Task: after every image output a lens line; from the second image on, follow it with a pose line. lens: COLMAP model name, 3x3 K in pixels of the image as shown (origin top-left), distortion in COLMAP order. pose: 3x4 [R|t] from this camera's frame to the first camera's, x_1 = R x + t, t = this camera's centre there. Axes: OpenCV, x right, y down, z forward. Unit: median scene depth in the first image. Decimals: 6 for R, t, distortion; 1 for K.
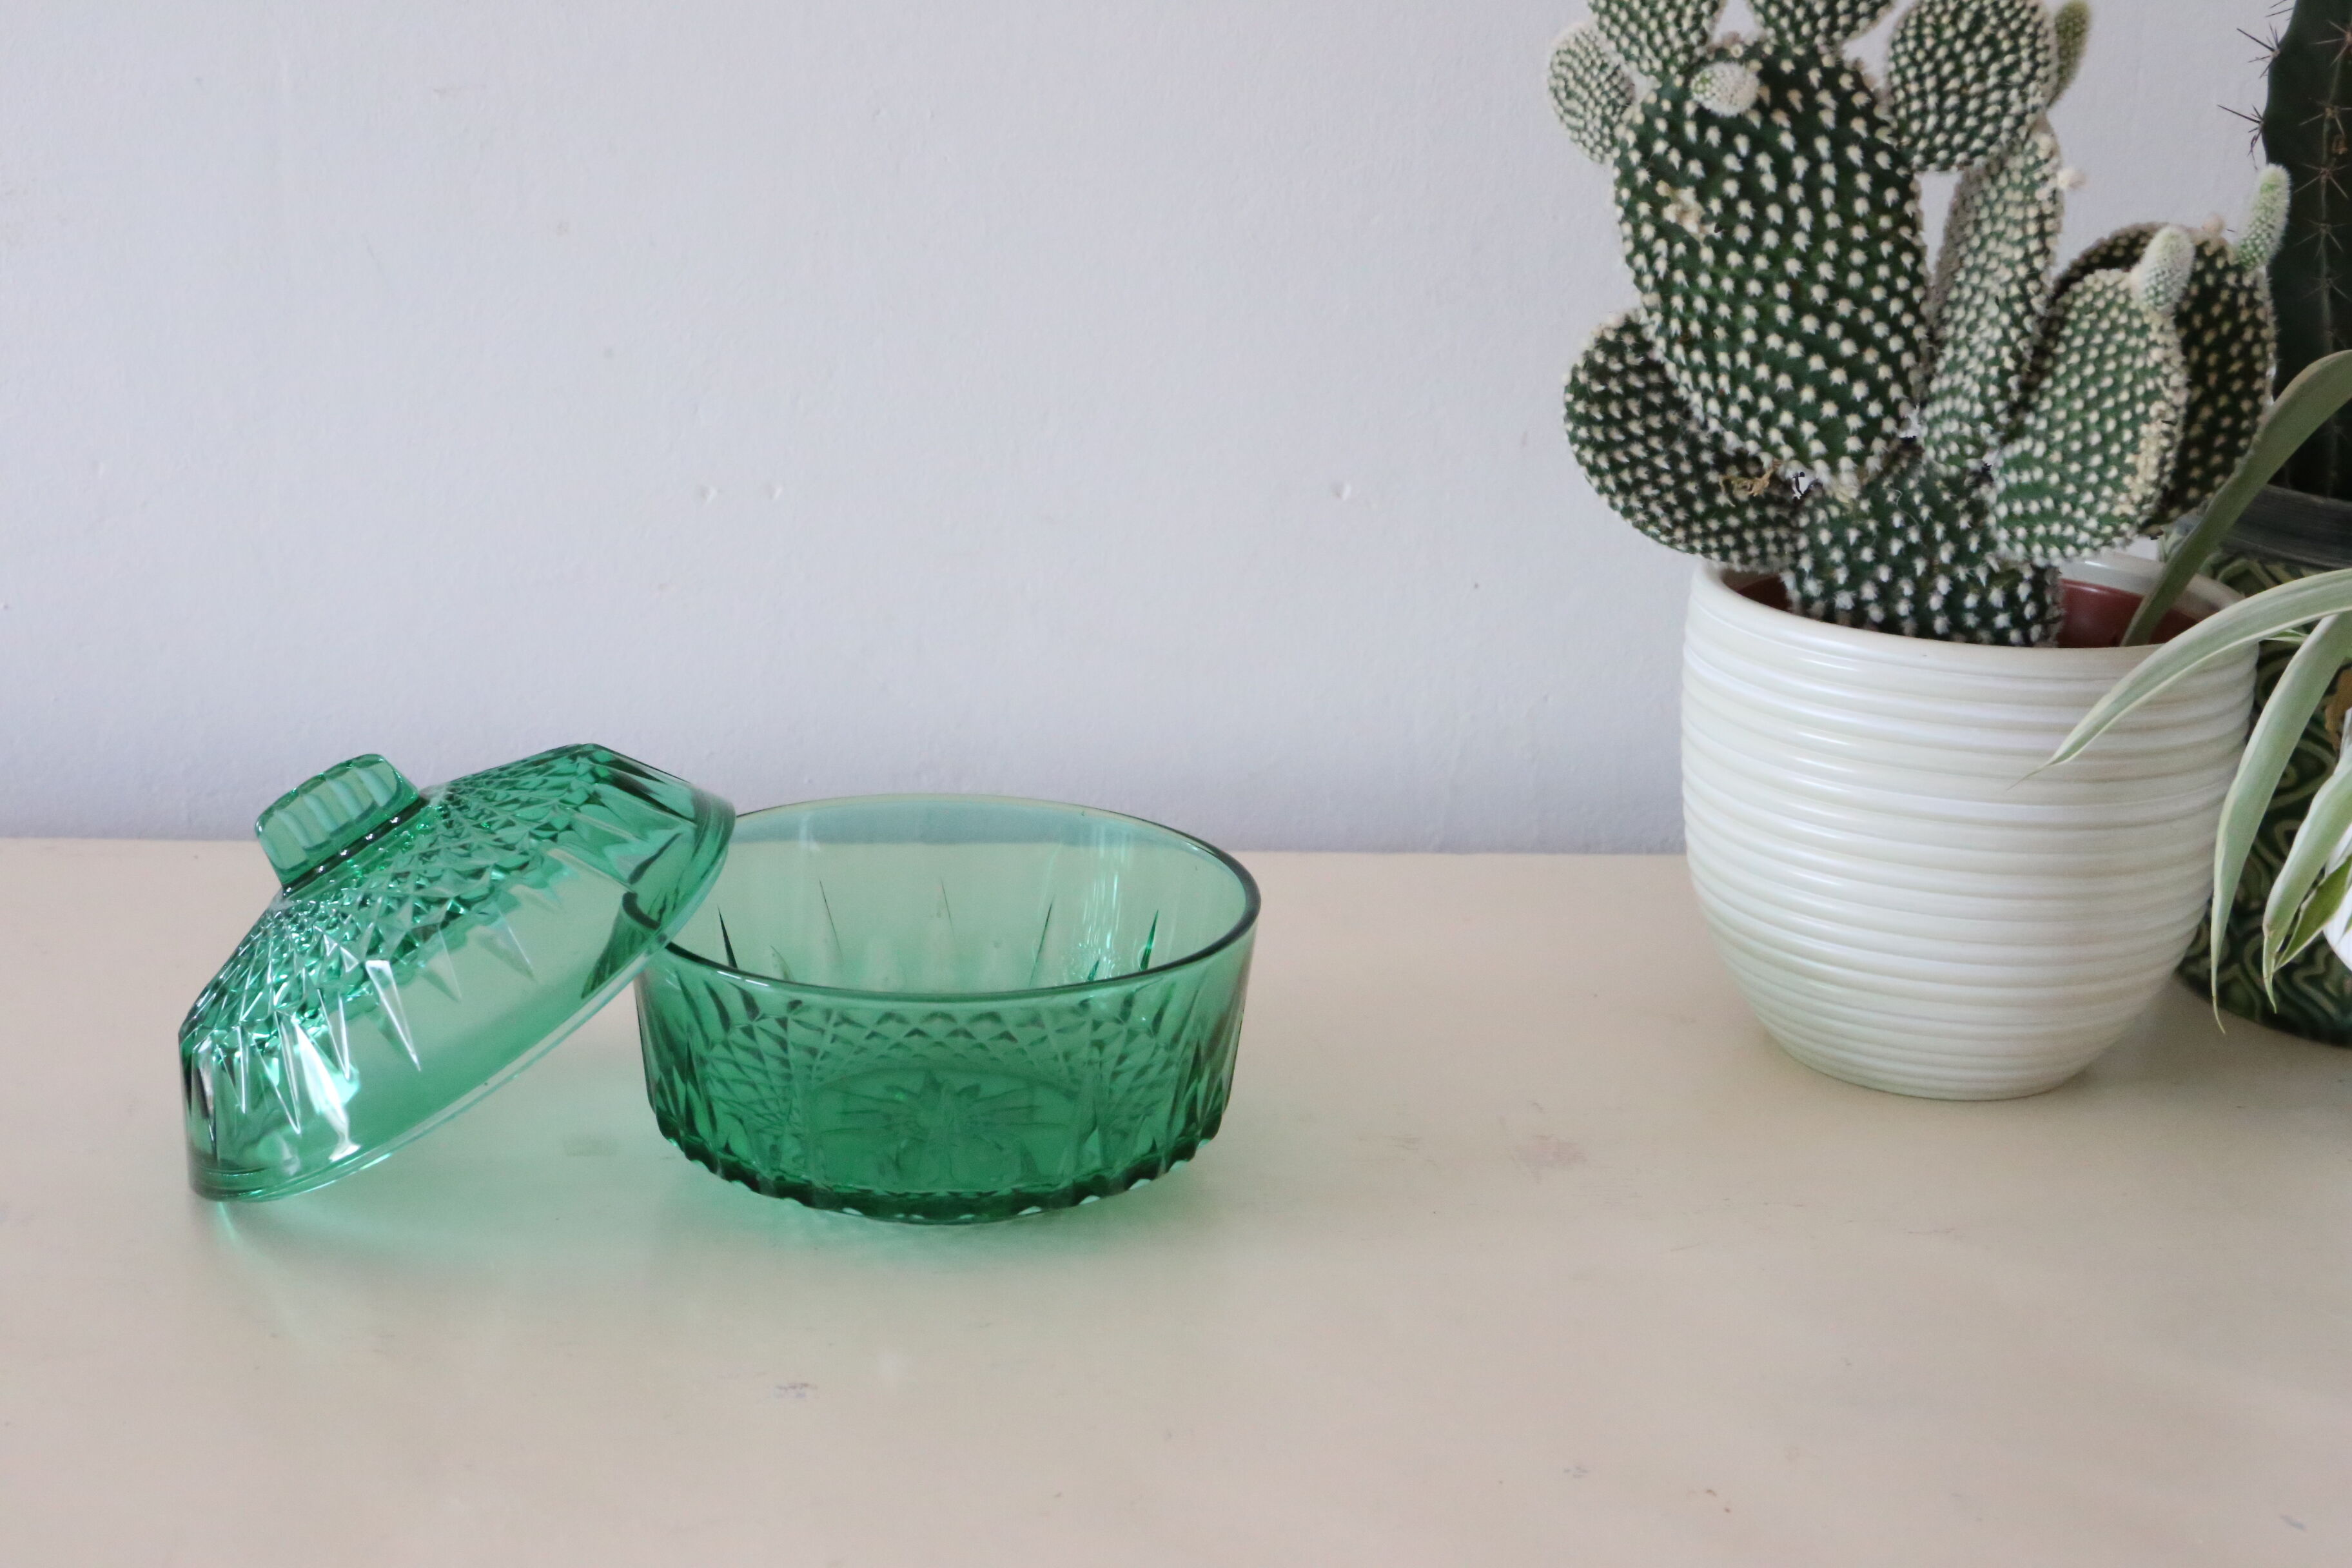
lens RADIAL K [[3300.7, 0, 1153.2], [0, 3300.7, 762.5], [0, 0, 1]] dist [0.088416, 0.000000]
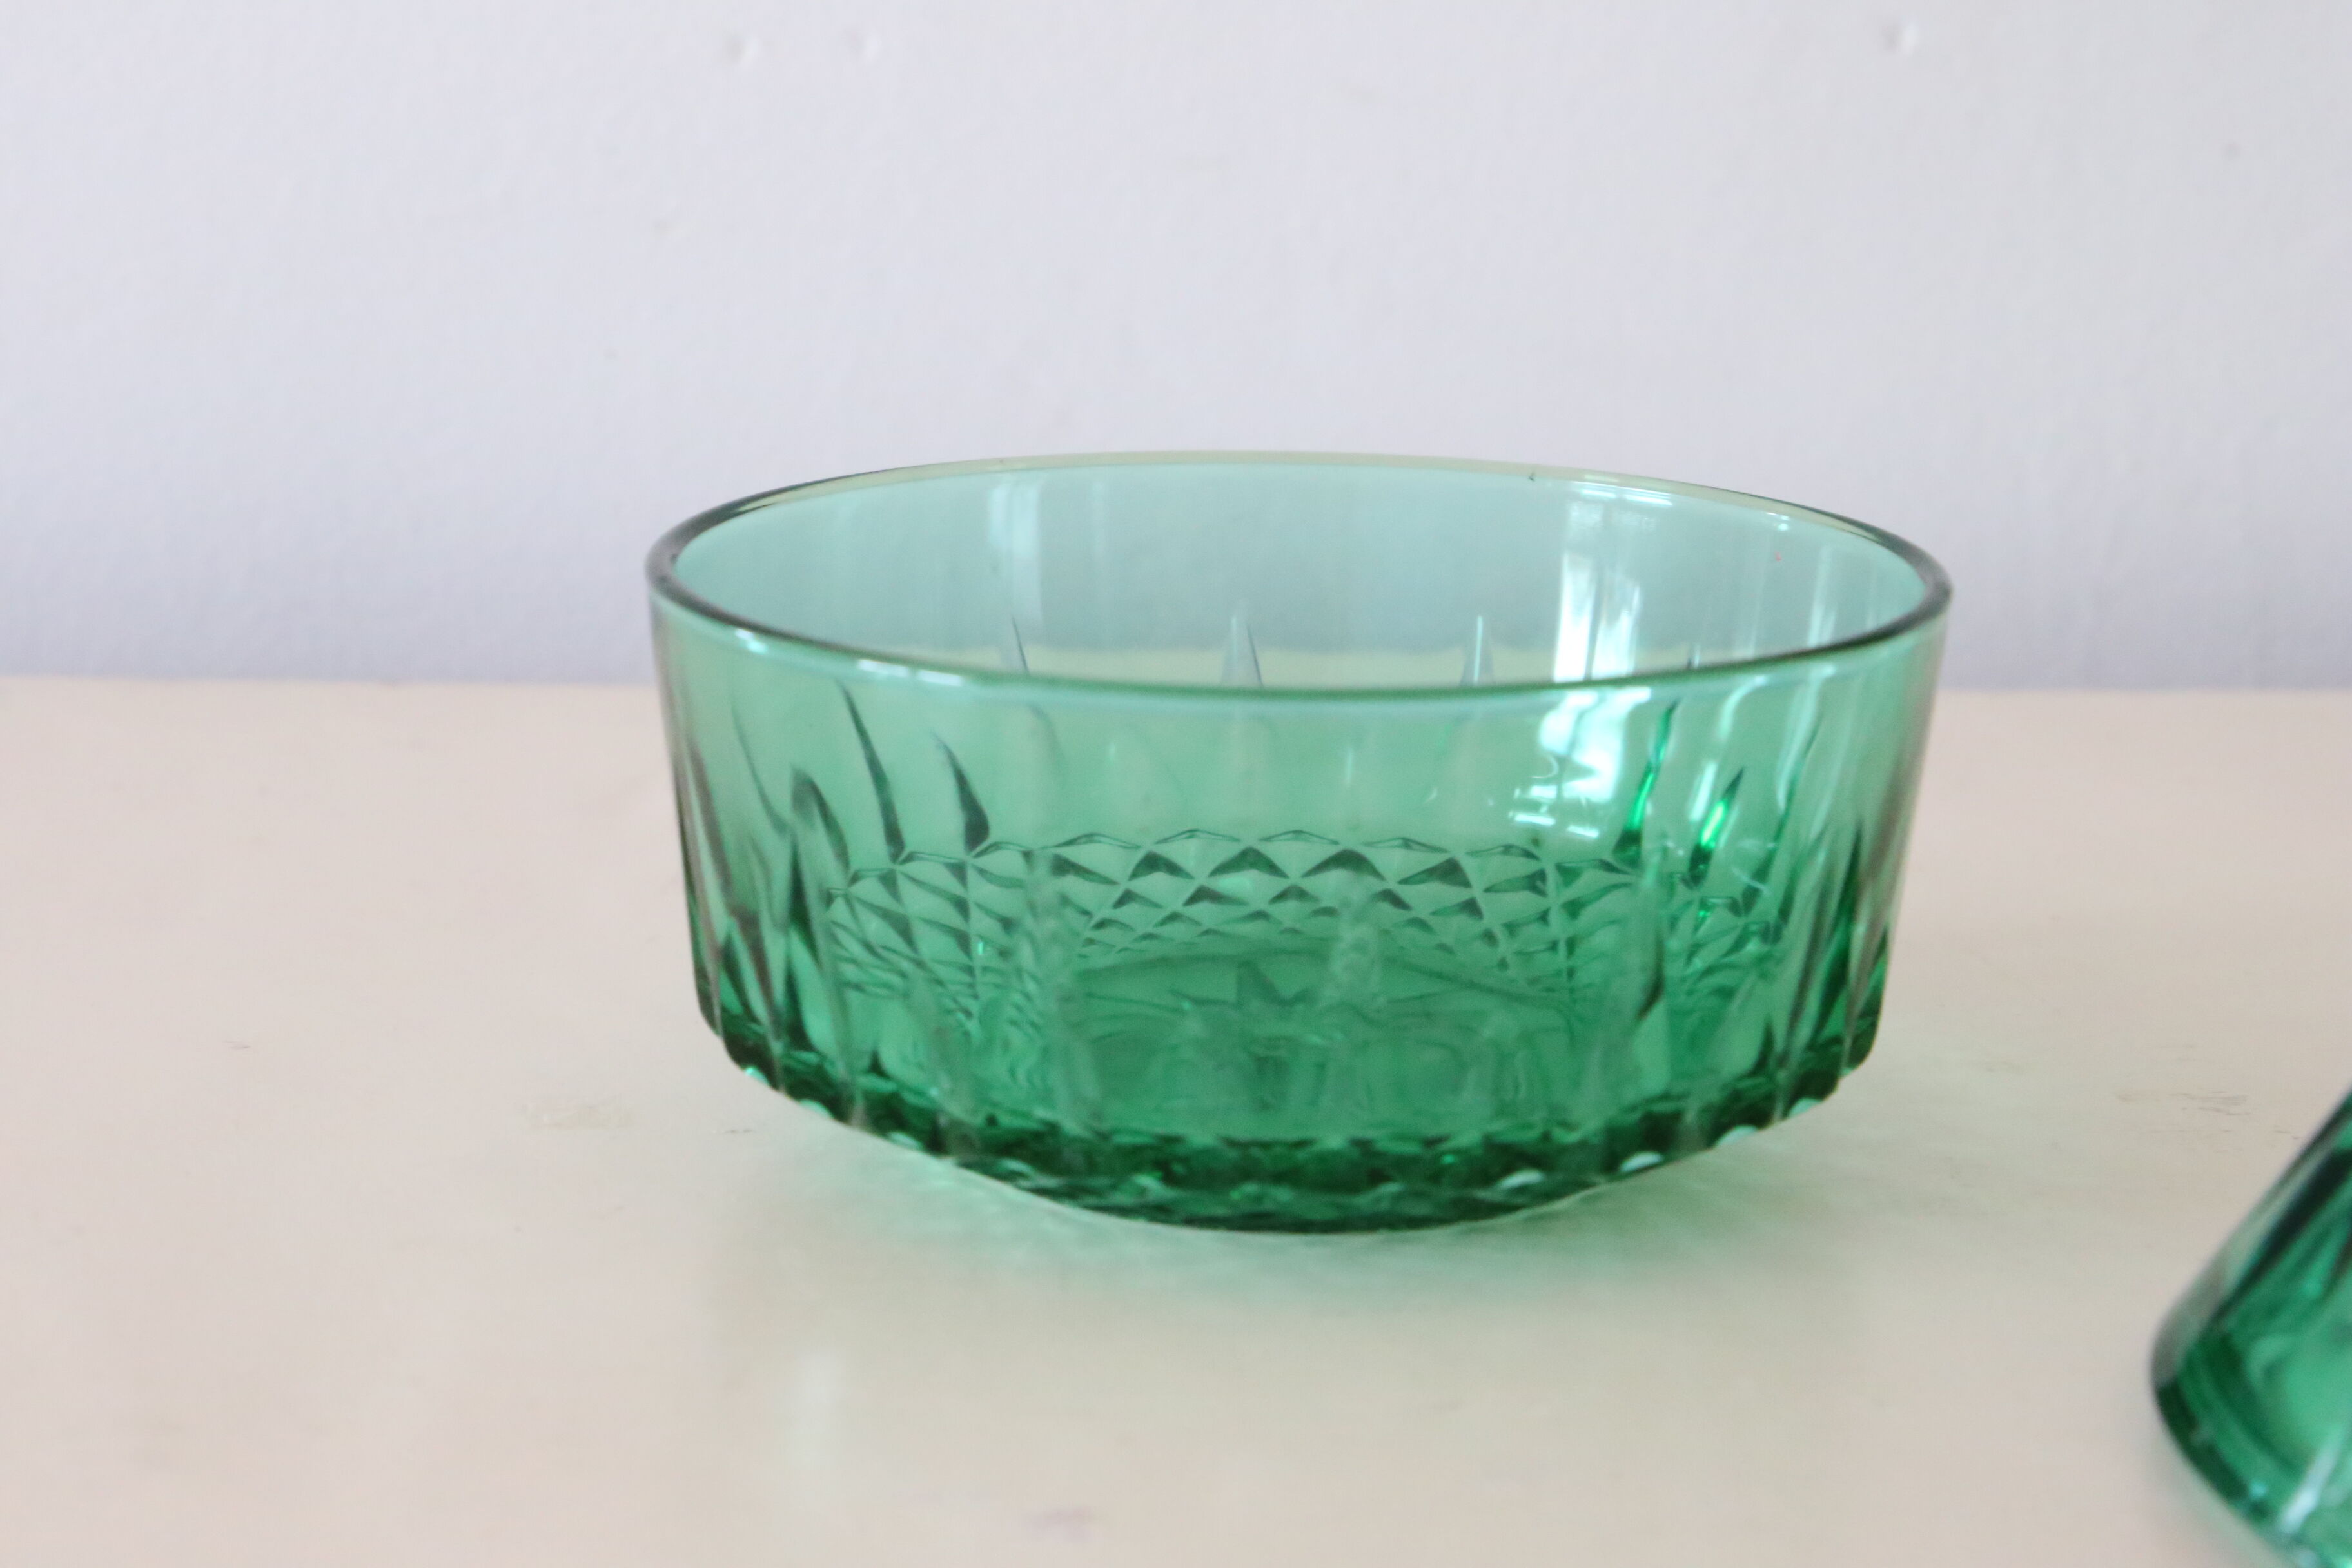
lens RADIAL K [[4577.4, 0, 1157.1], [0, 4577.4, 784.1], [0, 0, 1]] dist [0.124198, 0.000000]
pose [[0.999852, -0.014170, -0.009803, -0.076915], [0.013530, 0.997953, -0.062498, 0.111778], [0.010668, 0.062356, 0.997997, 0.319032]]
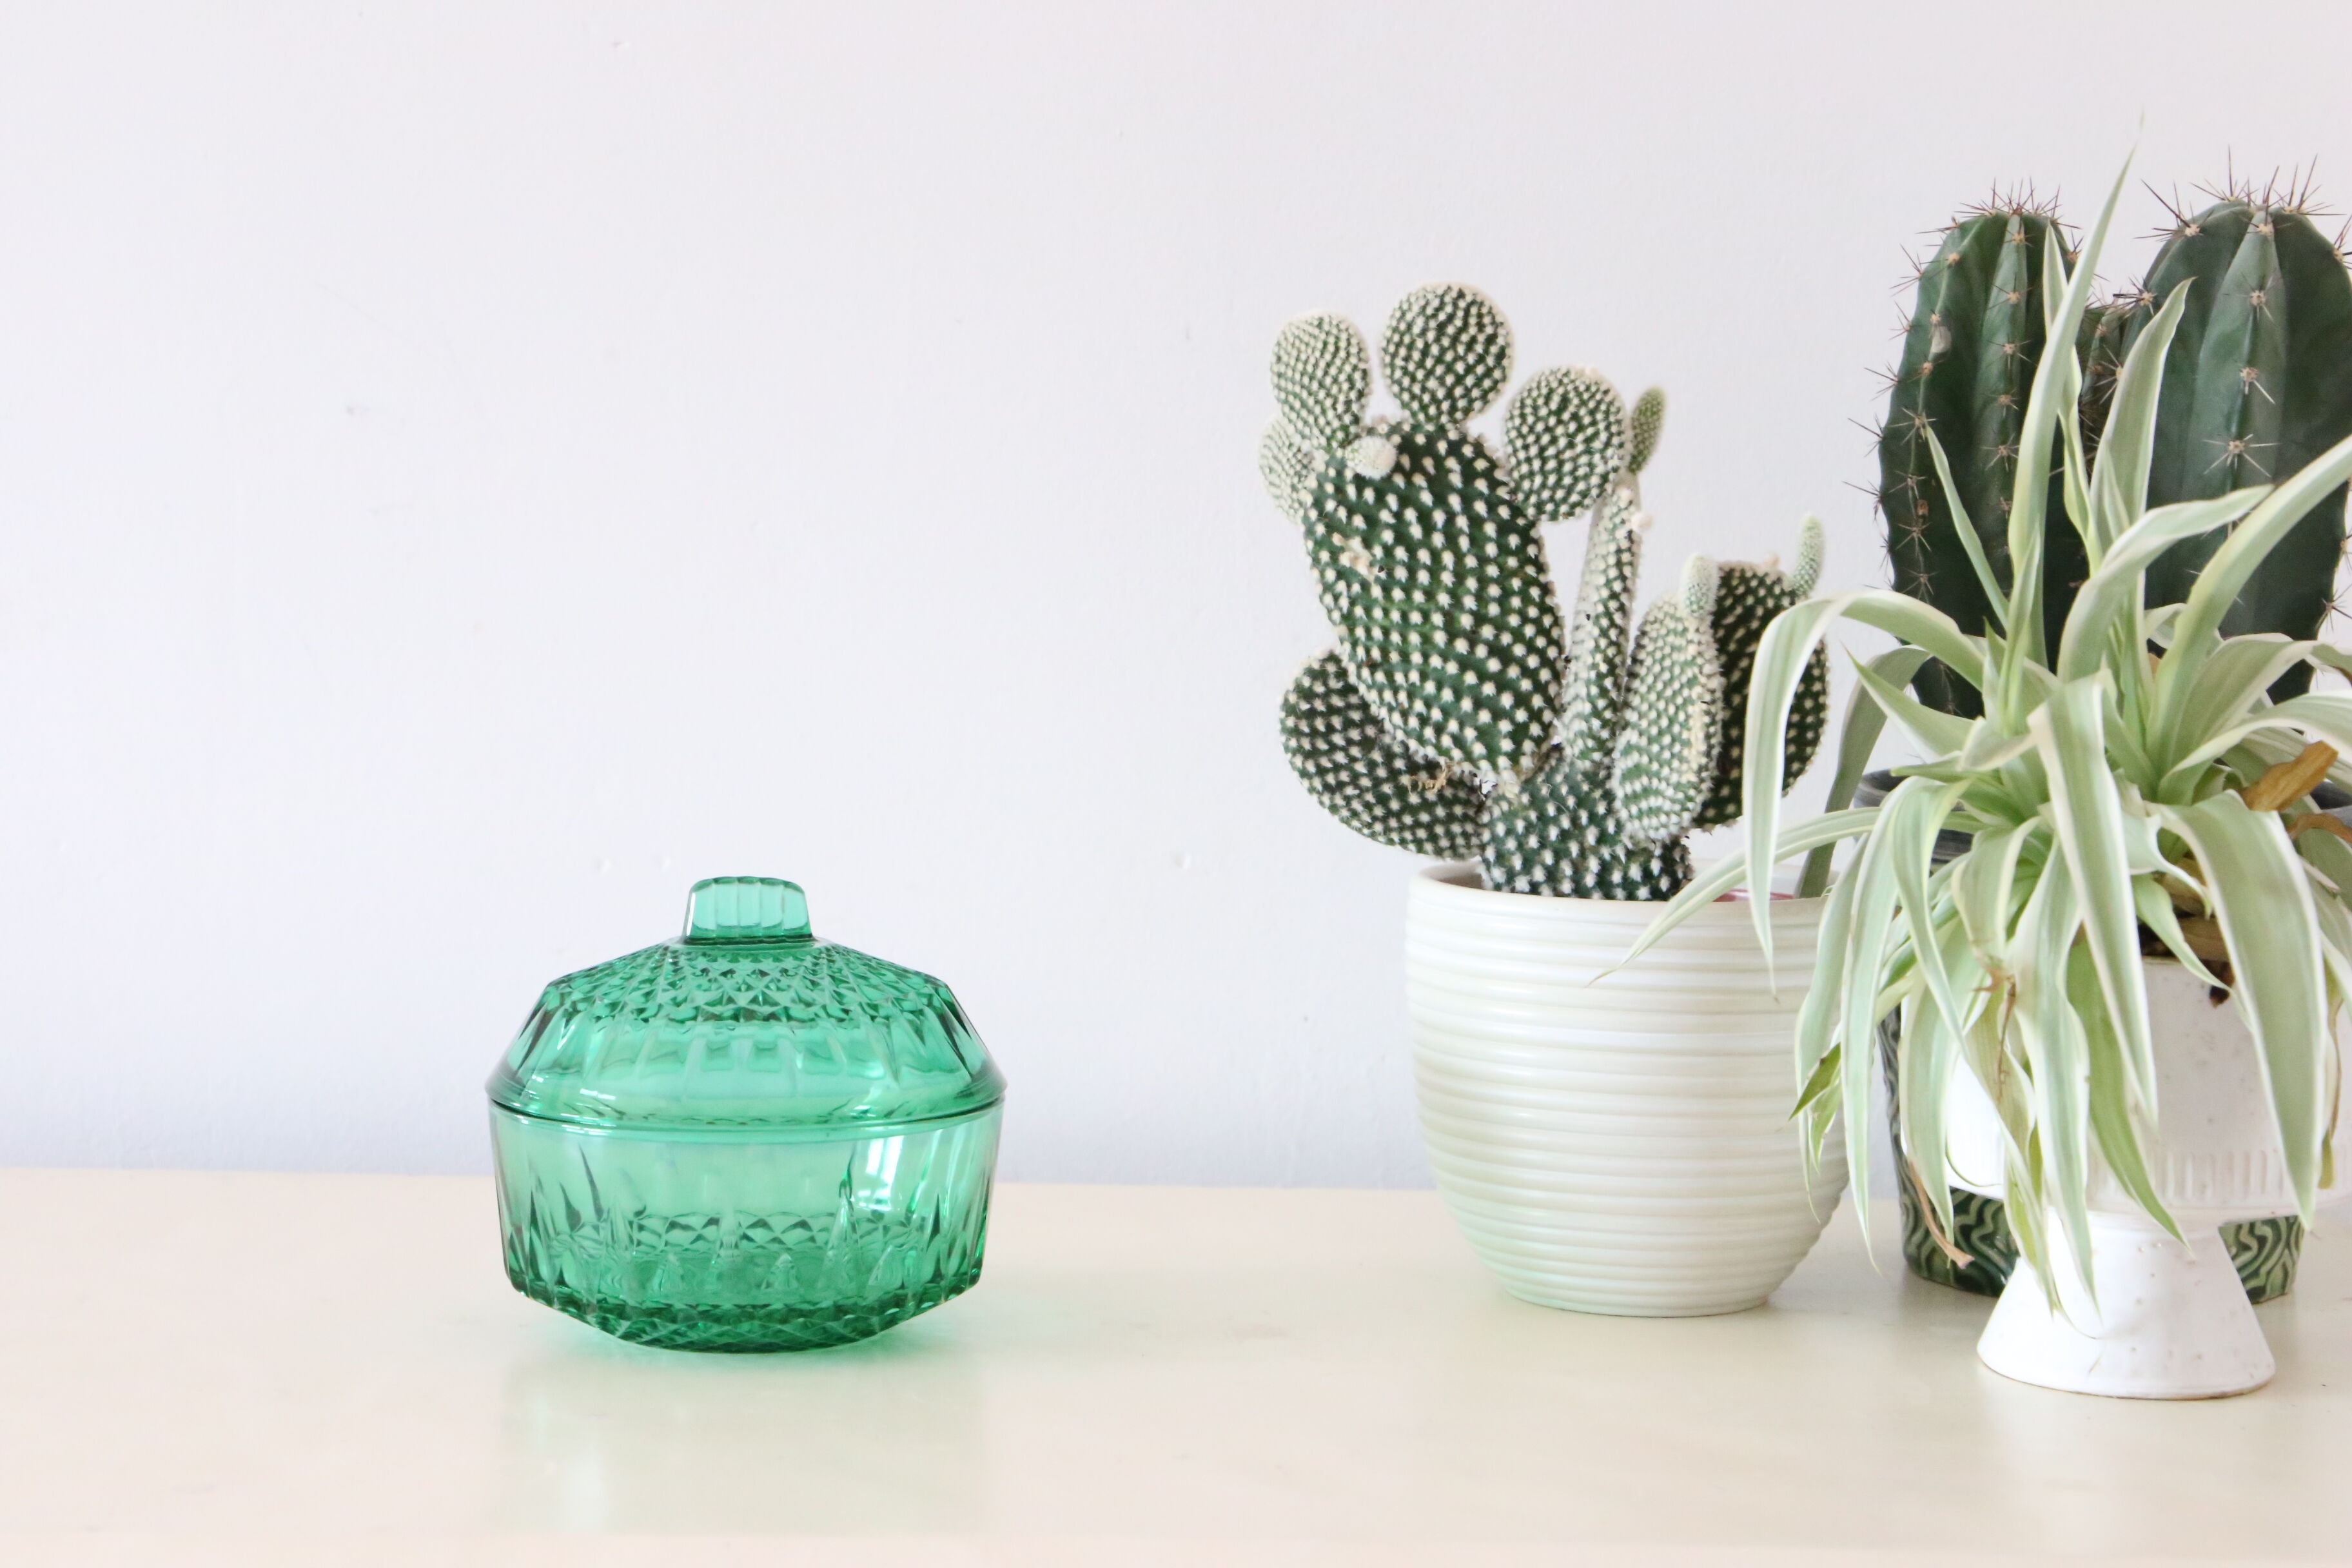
lens RADIAL K [[5573.1, 0, 1170.4], [0, 5573.1, 806.1], [0, 0, 1]] dist [0.437879, 0.000000]
pose [[0.996581, -0.012304, -0.081698, 0.262720], [-0.004278, 0.979839, -0.199745, 0.345539], [0.082508, 0.199411, 0.976436, -1.035655]]
